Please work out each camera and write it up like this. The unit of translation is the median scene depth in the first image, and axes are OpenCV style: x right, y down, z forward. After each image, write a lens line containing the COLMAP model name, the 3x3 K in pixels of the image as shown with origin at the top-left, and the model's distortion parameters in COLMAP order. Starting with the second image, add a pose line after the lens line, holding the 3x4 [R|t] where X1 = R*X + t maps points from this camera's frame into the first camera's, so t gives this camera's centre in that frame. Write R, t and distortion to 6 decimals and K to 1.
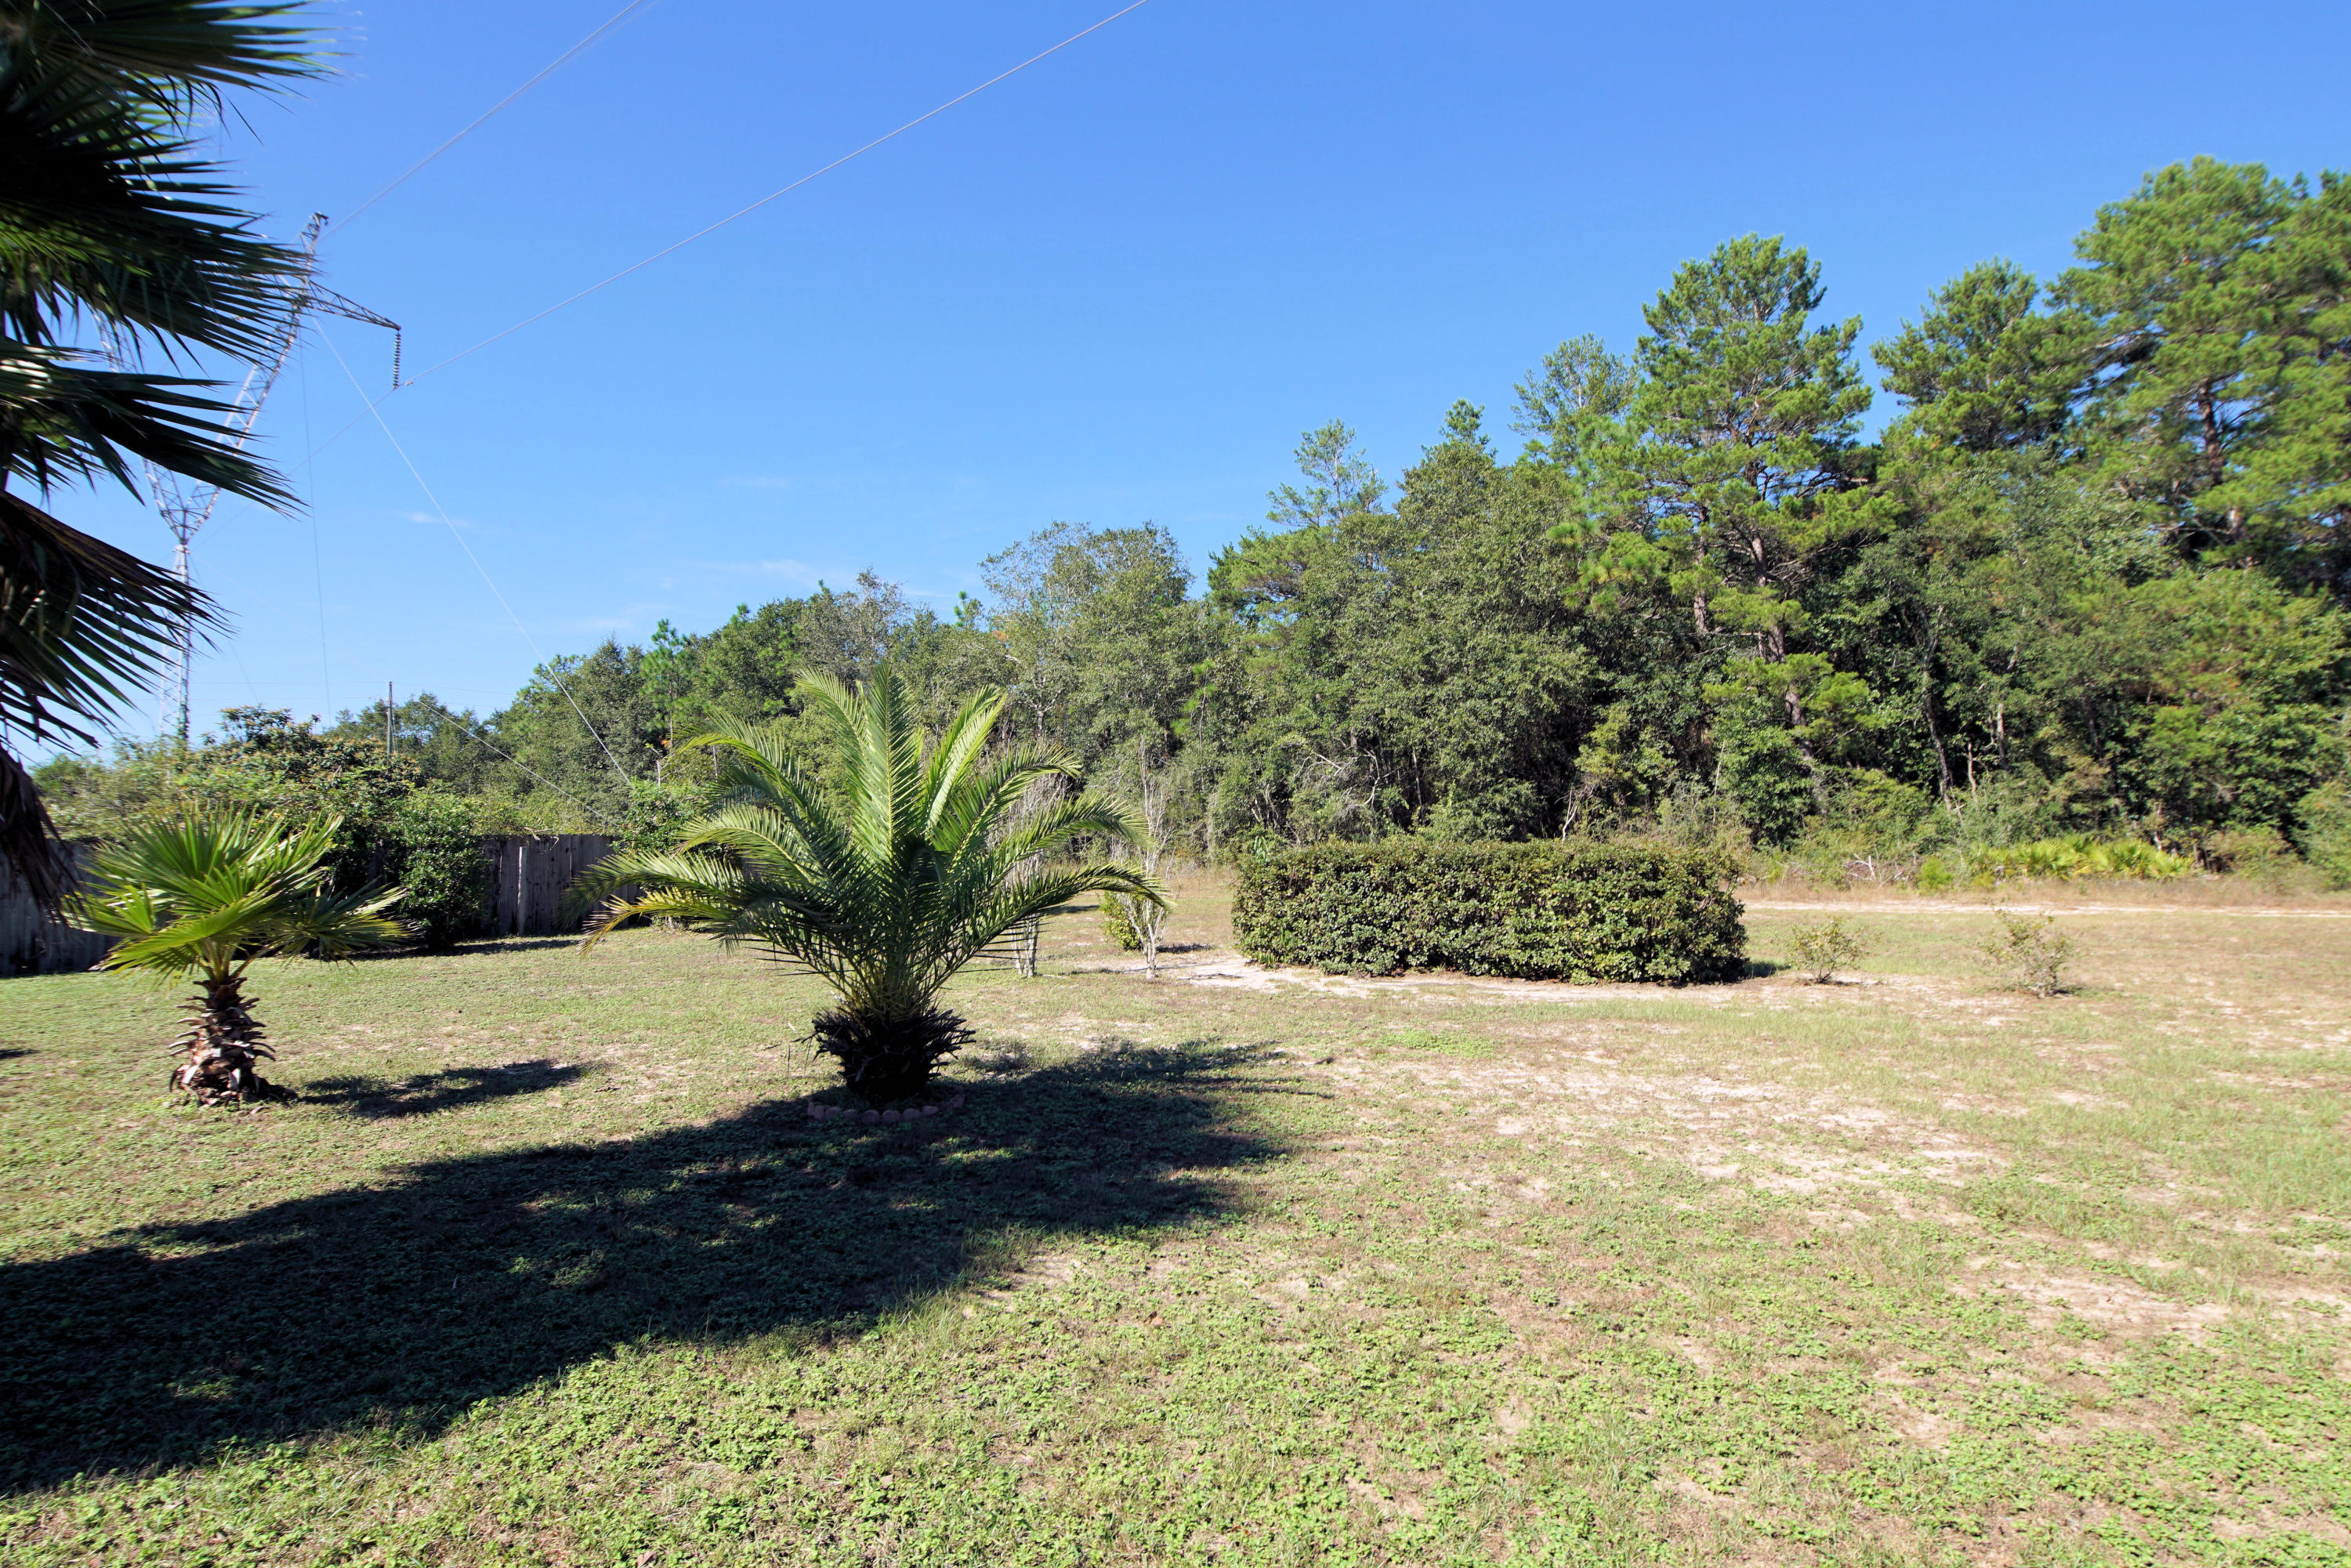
lens RADIAL K [[1258.3, 0, 1150.1], [0, 1258.3, 766.8], [0, 0, 1]] dist [0.038973, -0.040804]
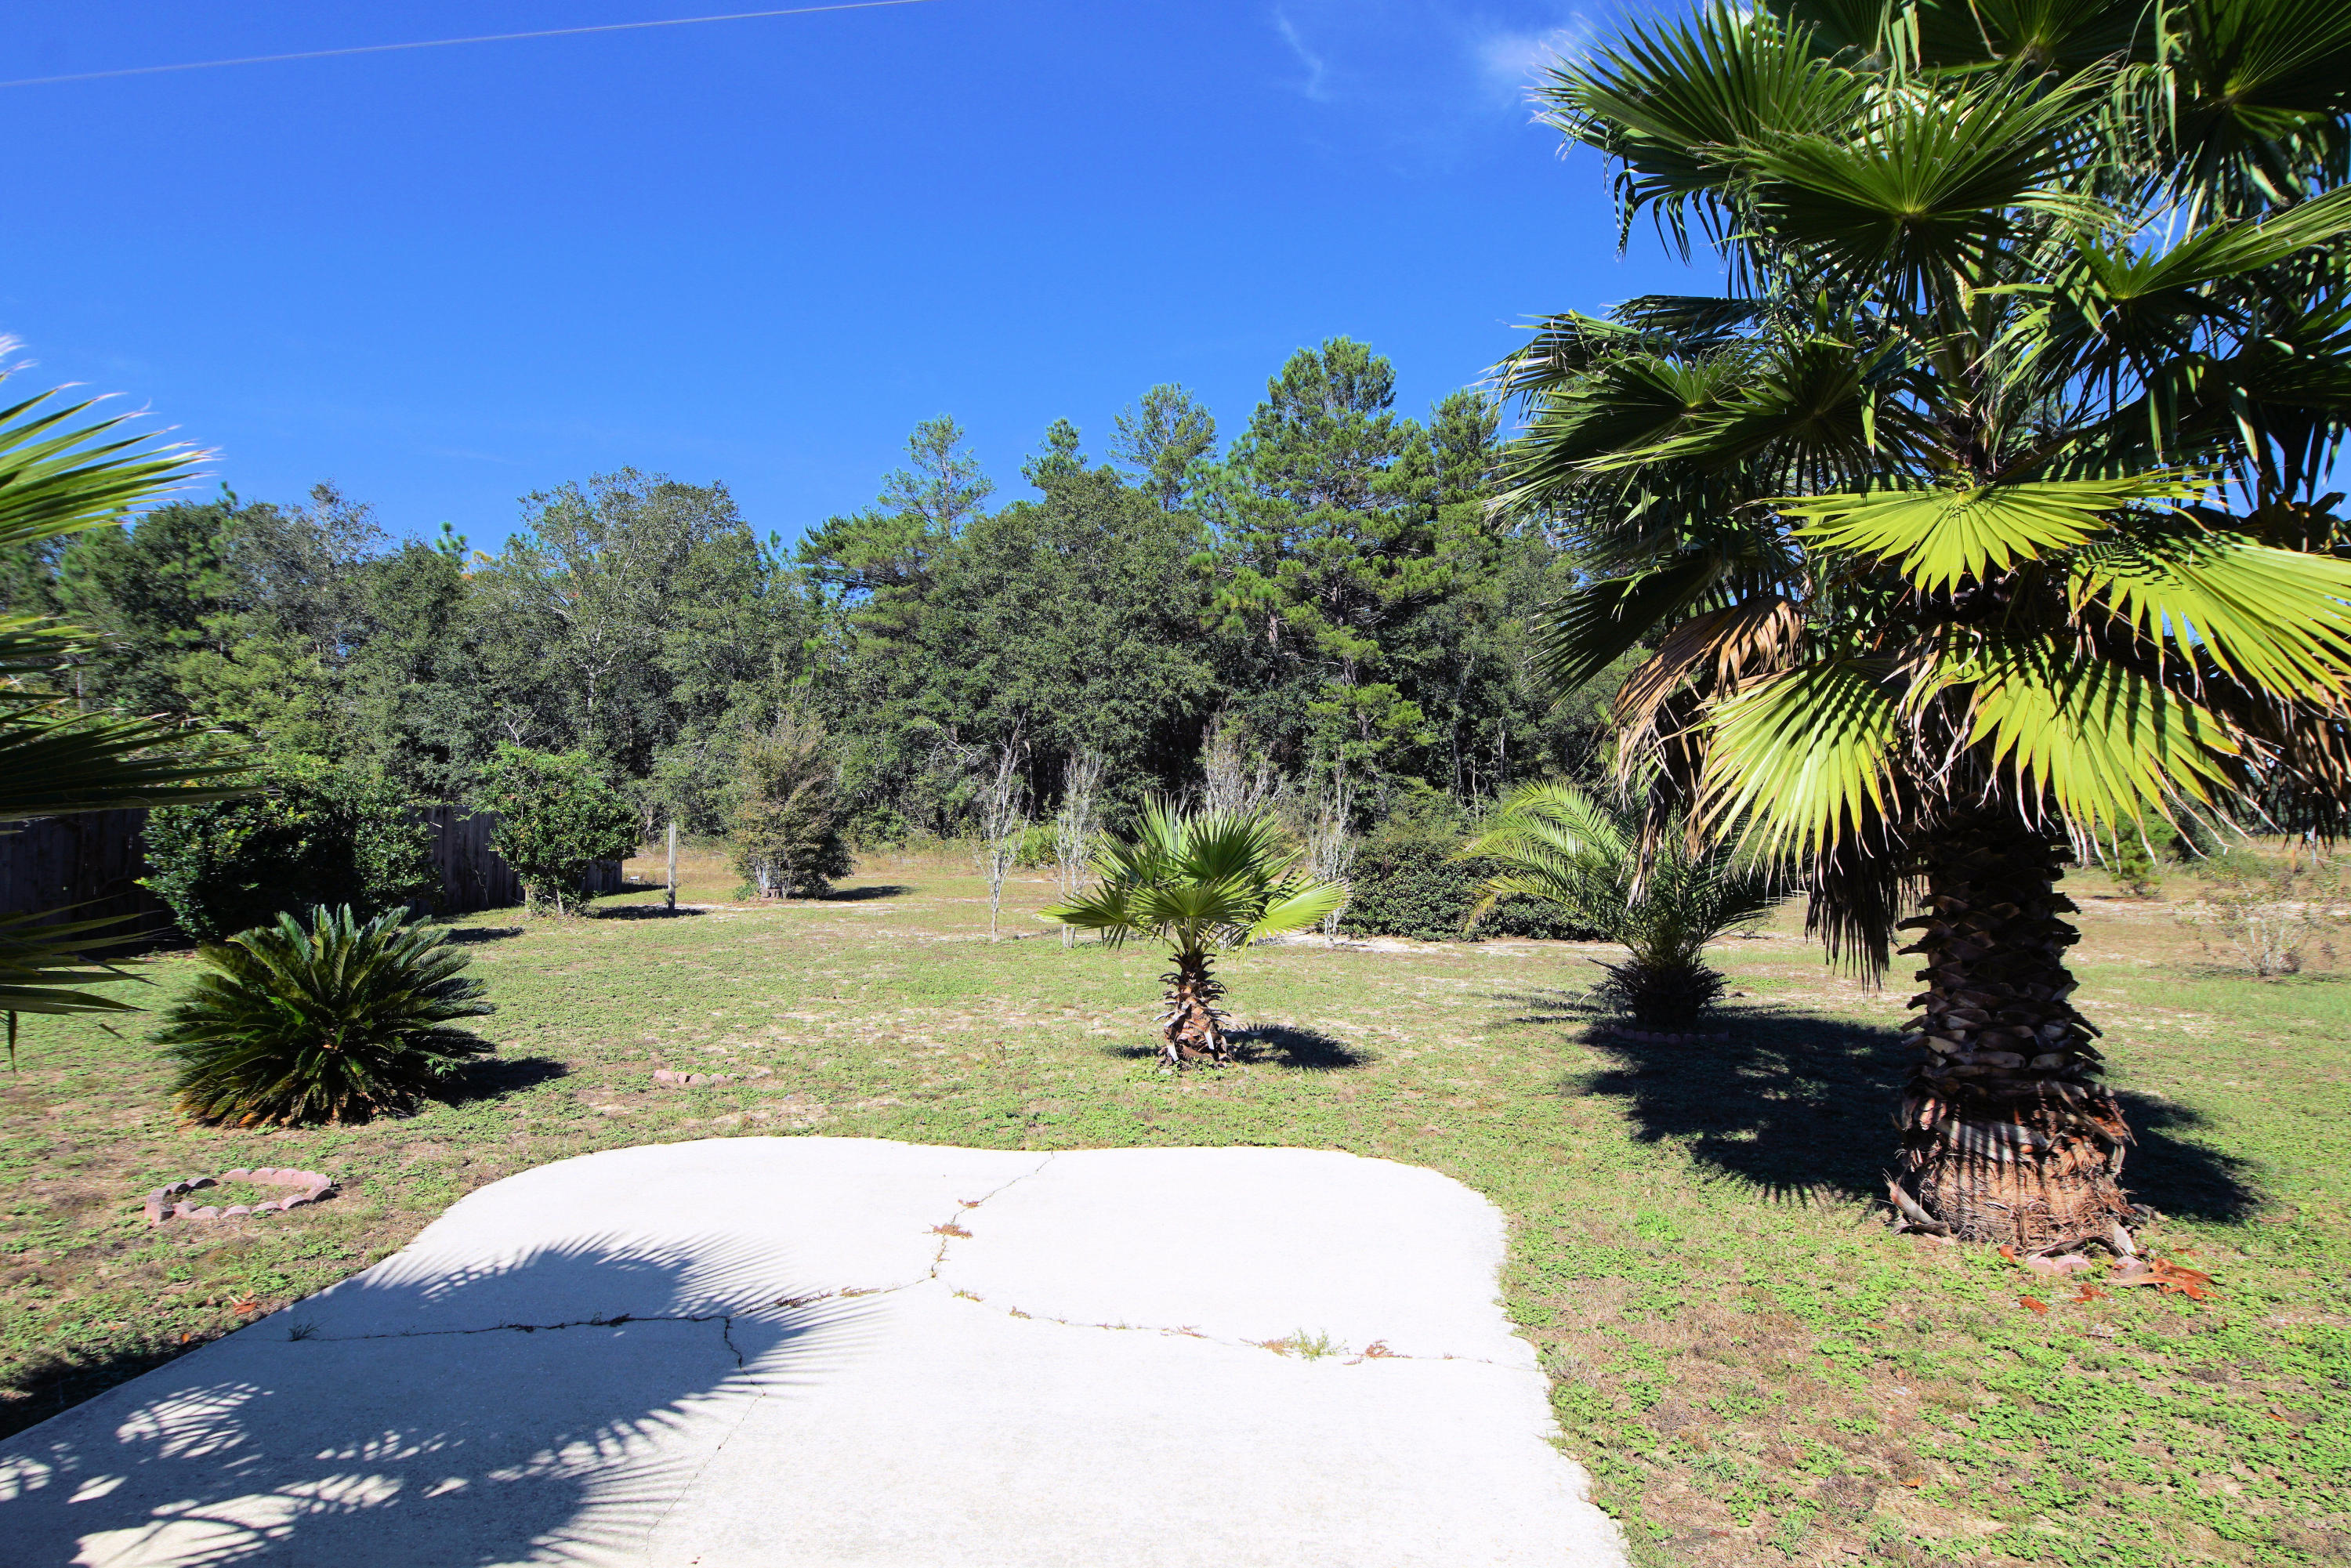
lens RADIAL K [[1258.3, 0, 1150.1], [0, 1258.3, 766.8], [0, 0, 1]] dist [0.038973, -0.040804]
pose [[0.876215, 0.041112, 0.480164, -0.257067], [-0.049512, 0.998762, 0.004834, -0.001243], [-0.479371, -0.028010, 0.877165, 0.008568]]
